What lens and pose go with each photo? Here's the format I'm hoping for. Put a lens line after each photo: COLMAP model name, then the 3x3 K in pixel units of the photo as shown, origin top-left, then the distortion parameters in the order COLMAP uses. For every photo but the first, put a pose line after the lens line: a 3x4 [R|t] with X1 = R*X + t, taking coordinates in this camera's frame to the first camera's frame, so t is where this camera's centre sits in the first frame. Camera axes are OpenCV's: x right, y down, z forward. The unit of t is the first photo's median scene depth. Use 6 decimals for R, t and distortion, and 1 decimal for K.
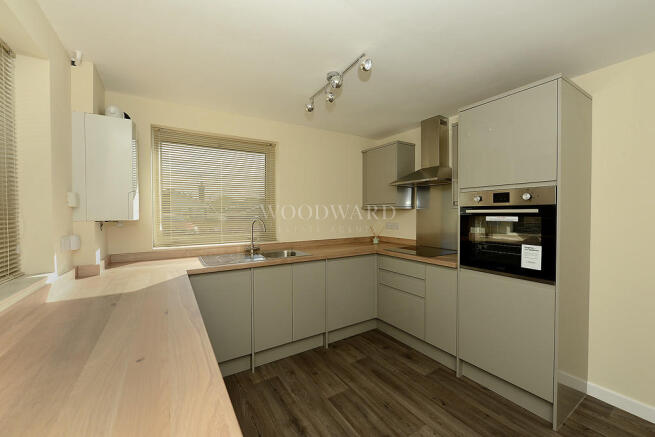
lens RADIAL K [[259.1, 0, 328.6], [0, 259.1, 217.0], [0, 0, 1]] dist [-0.010054, -0.000383]
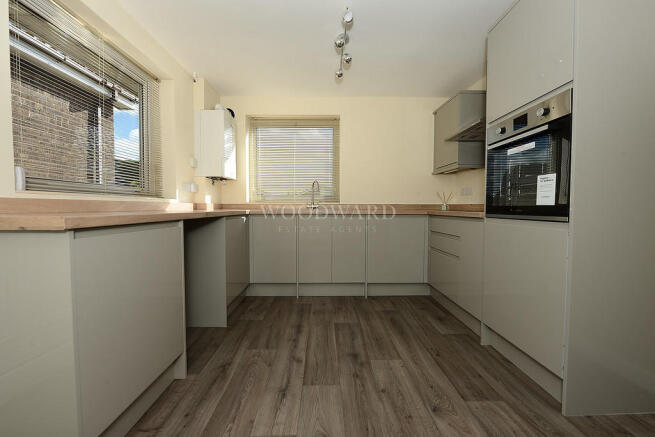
lens RADIAL K [[259.1, 0, 328.6], [0, 259.1, 217.4], [0, 0, 1]] dist [-0.010054, -0.000383]
pose [[0.857842, 0.026769, -0.513216, 0.515352], [-0.016513, 0.999563, 0.024534, 0.189617], [0.513648, -0.012571, 0.857909, 0.000056]]
